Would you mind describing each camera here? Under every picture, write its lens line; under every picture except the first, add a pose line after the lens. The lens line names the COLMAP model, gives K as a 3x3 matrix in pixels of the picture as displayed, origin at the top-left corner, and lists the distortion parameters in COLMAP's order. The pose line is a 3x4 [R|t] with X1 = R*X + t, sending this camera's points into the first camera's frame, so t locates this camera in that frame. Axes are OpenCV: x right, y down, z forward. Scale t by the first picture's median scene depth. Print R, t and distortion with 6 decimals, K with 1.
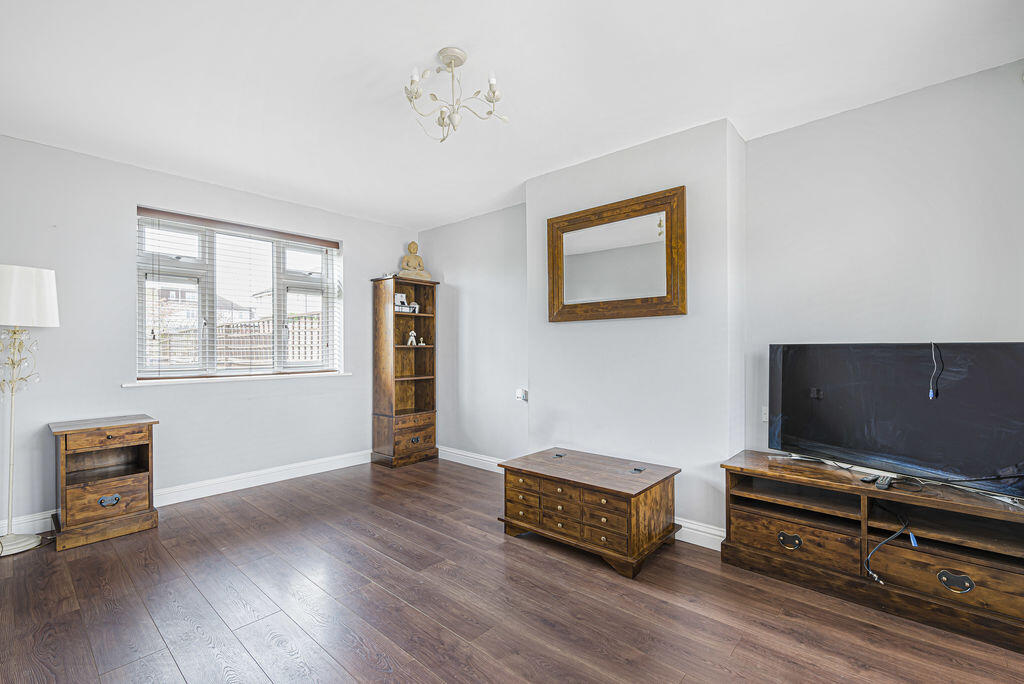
lens RADIAL K [[442.8, 0, 514.9], [0, 442.8, 344.2], [0, 0, 1]] dist [-0.000585, -0.000535]
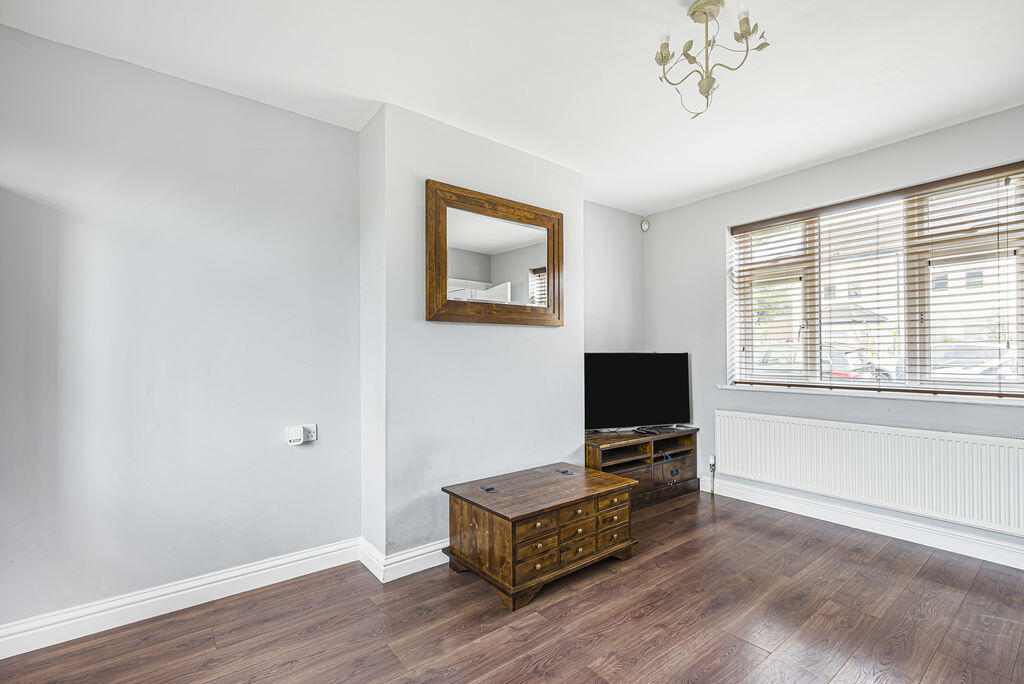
lens RADIAL K [[442.8, 0, 534.7], [0, 442.8, 353.6], [0, 0, 1]] dist [-0.000585, -0.000535]
pose [[0.184266, 0.011901, 0.982804, -0.760268], [0.002501, 0.999918, -0.012577, 0.018383], [-0.982873, 0.004776, 0.184221, 0.870014]]
